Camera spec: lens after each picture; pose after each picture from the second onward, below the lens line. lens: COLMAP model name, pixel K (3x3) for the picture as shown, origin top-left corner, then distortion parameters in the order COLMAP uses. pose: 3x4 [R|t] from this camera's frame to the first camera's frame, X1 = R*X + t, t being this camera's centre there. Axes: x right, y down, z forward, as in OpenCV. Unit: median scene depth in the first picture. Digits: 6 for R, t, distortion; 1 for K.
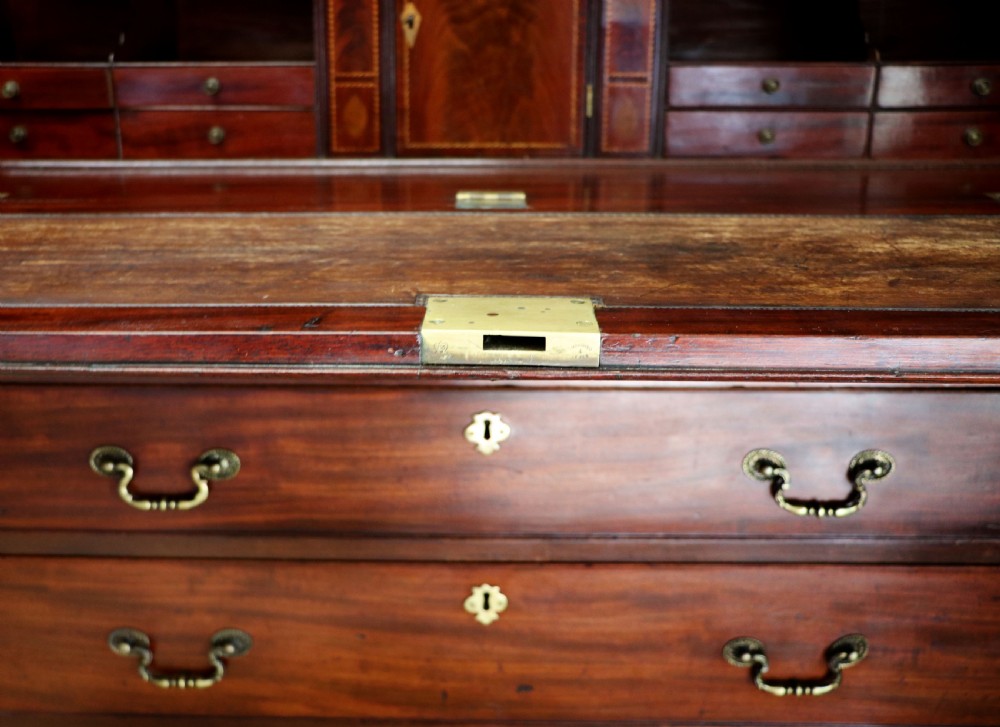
lens RADIAL K [[1141.0, 0, 455.0], [0, 1141.0, 379.9], [0, 0, 1]] dist [-0.136383, 0.274508]
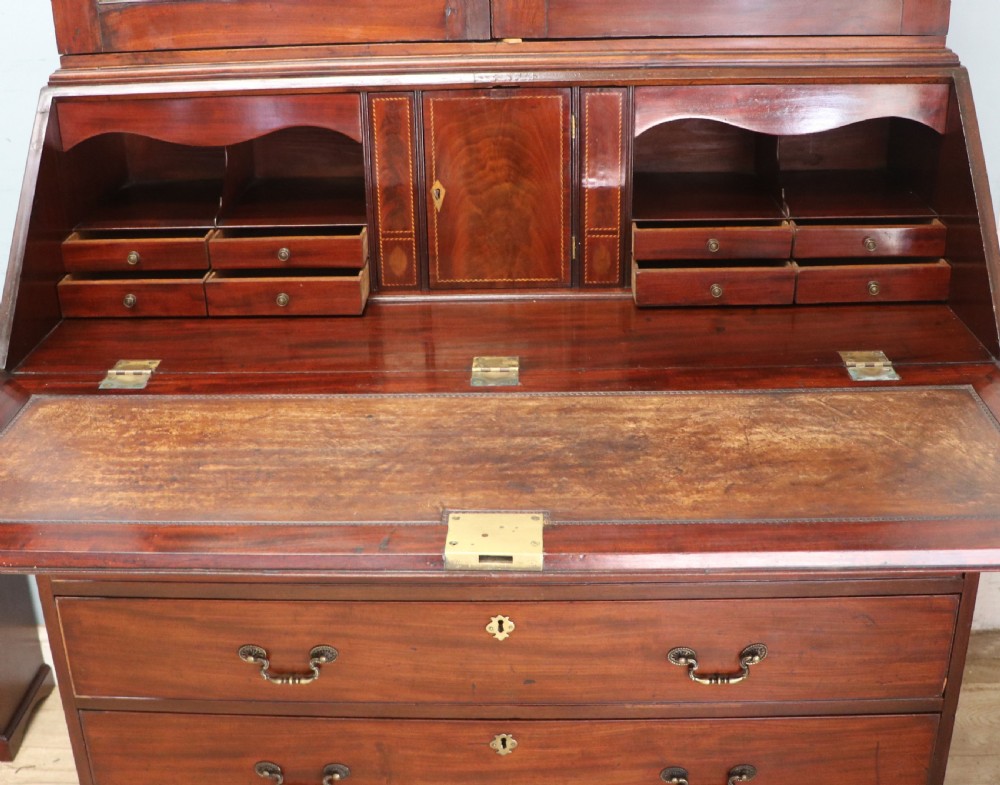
lens RADIAL K [[1226.3, 0, 477.5], [0, 1226.3, 328.7], [0, 0, 1]] dist [-0.198670, 0.179543]
pose [[0.999548, -0.020322, -0.022152, 0.039992], [0.022038, 0.996536, 0.080191, -0.303195], [0.020446, -0.080643, 0.996533, -0.498059]]
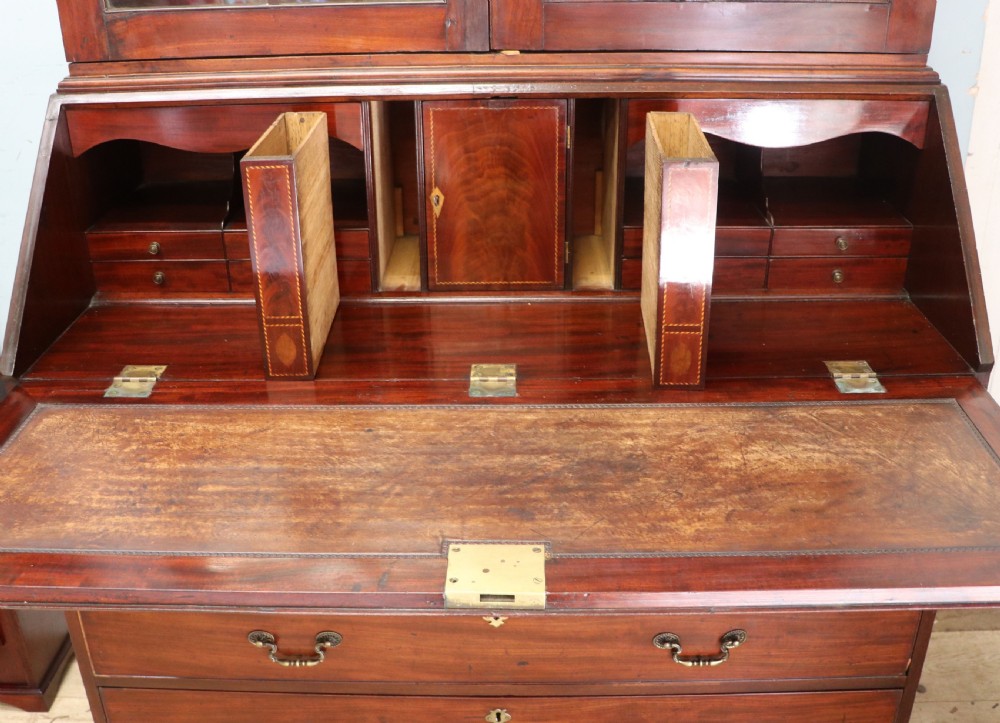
lens RADIAL K [[1010.3, 0, 503.2], [0, 1010.3, 334.5], [0, 0, 1]] dist [-0.199415, 0.181768]
pose [[0.999802, -0.015554, 0.012434, 0.026201], [0.013740, 0.990804, 0.134604, -0.353815], [-0.014414, -0.134406, 0.990821, -0.266298]]
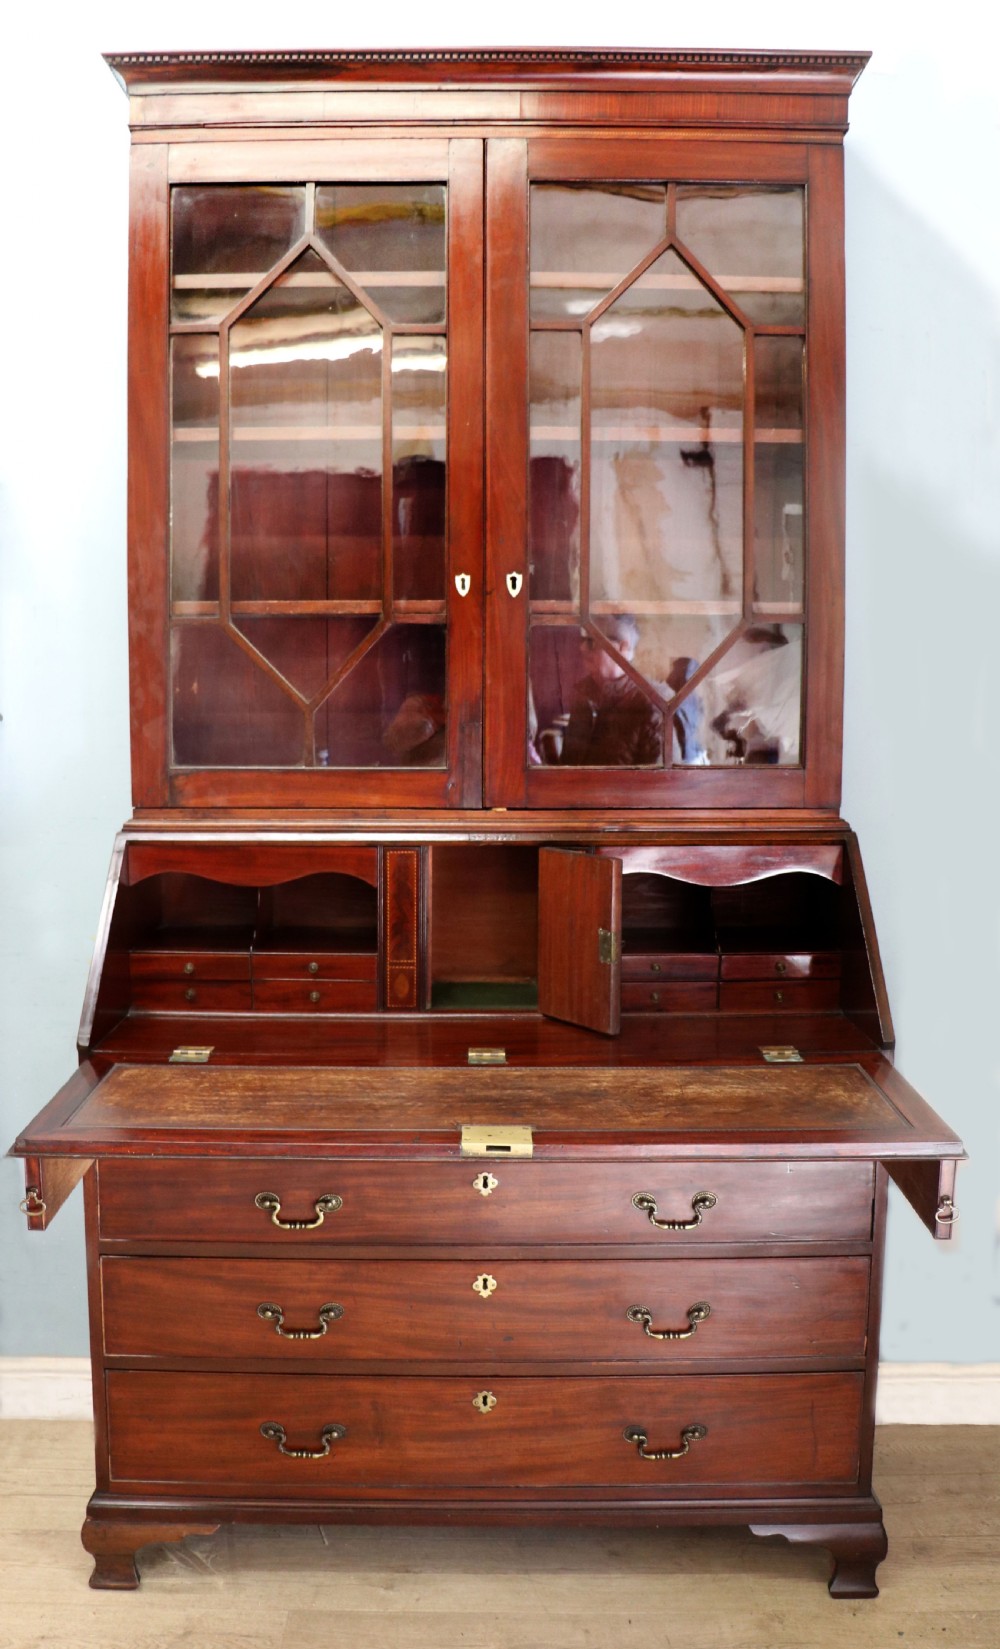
lens RADIAL K [[1470.2, 0, 465.0], [0, 1470.2, 800.2], [0, 0, 1]] dist [-0.190715, 0.153166]
pose [[0.999728, 0.000789, 0.023300, -0.053137], [0.004098, 0.977920, -0.208939, -0.061842], [-0.022950, 0.208978, 0.977651, -1.254411]]
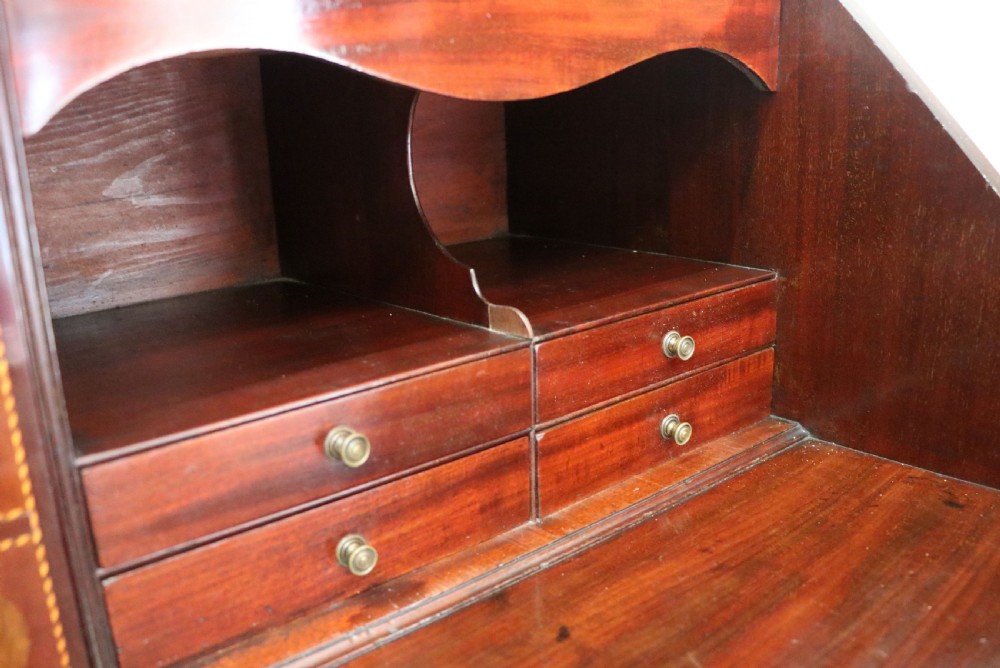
lens RADIAL K [[899.6, 0, 500.2], [0, 899.6, 362.0], [0, 0, 1]] dist [-0.133092, 0.003770]
pose [[0.747710, -0.213444, 0.628786, 0.138562], [0.226724, 0.972086, 0.060374, -0.330698], [-0.624121, 0.097419, 0.775231, 0.787915]]
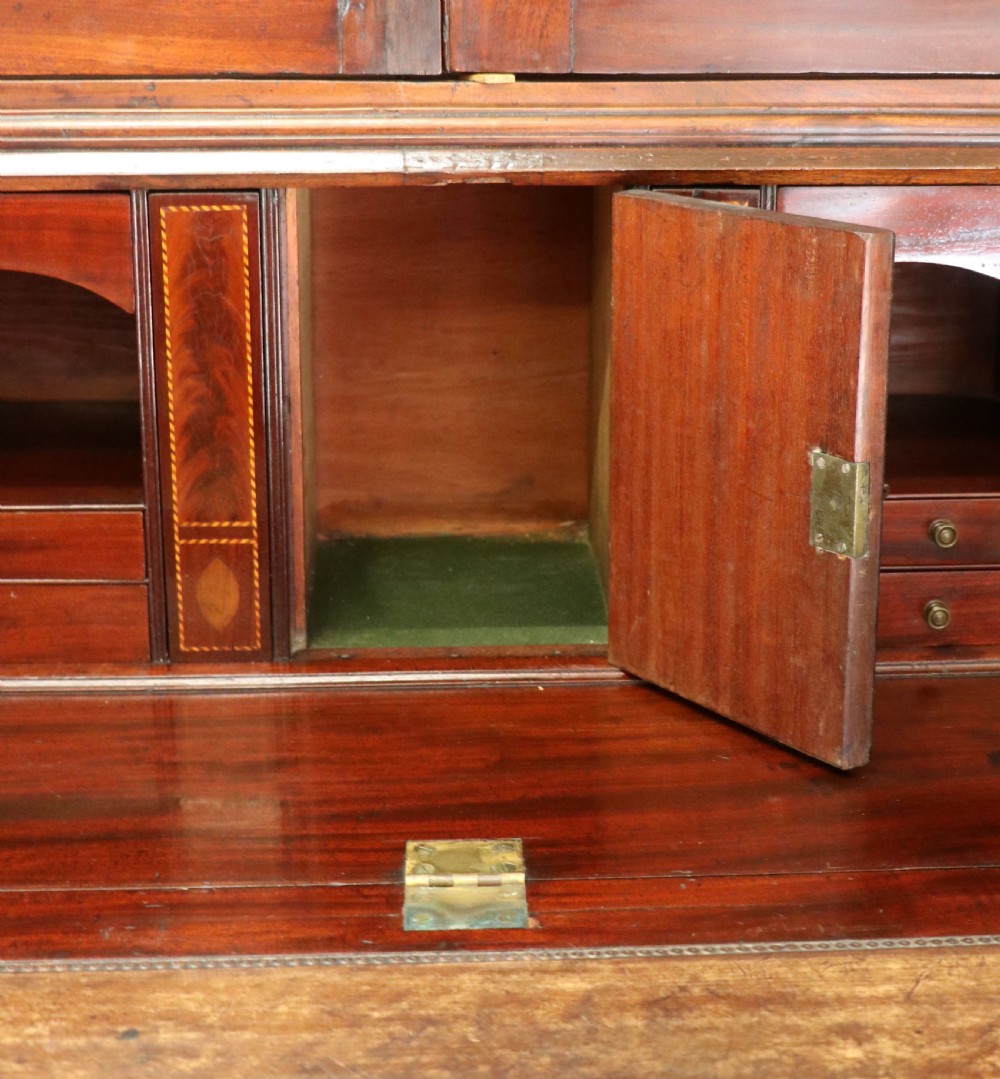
lens RADIAL K [[1906.8, 0, 557.5], [0, 1906.8, 436.7], [0, 0, 1]] dist [-0.094762, 0.123954]
pose [[0.996071, -0.016290, 0.087042, -0.000915], [0.019870, 0.998985, -0.040423, -0.305612], [-0.086296, 0.041994, 0.995384, 0.044819]]
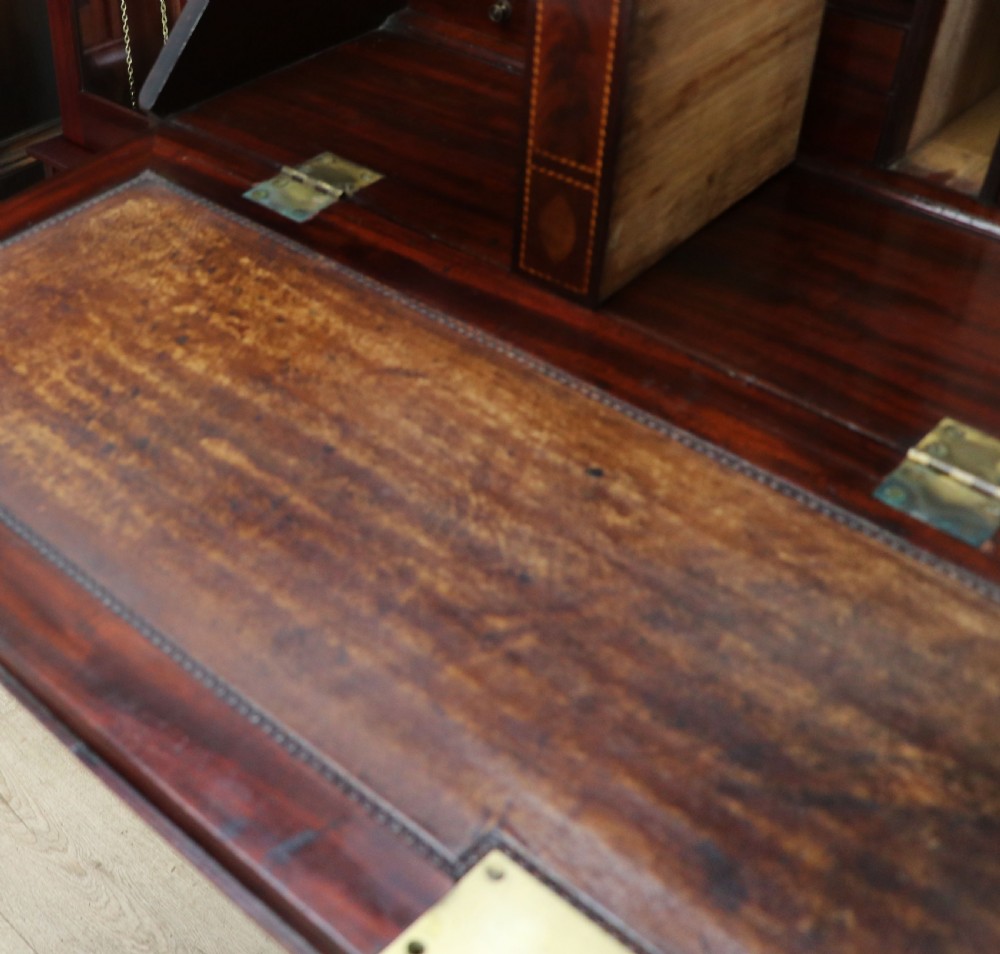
lens RADIAL K [[1341.3, 0, 222.0], [0, 1341.3, 475.3], [0, 0, 1]] dist [-0.167010, 0.126132]
pose [[0.693302, 0.429554, -0.578633, 0.136136], [-0.153757, 0.872618, 0.463570, -0.371334], [0.704054, -0.232425, 0.671034, 0.245728]]
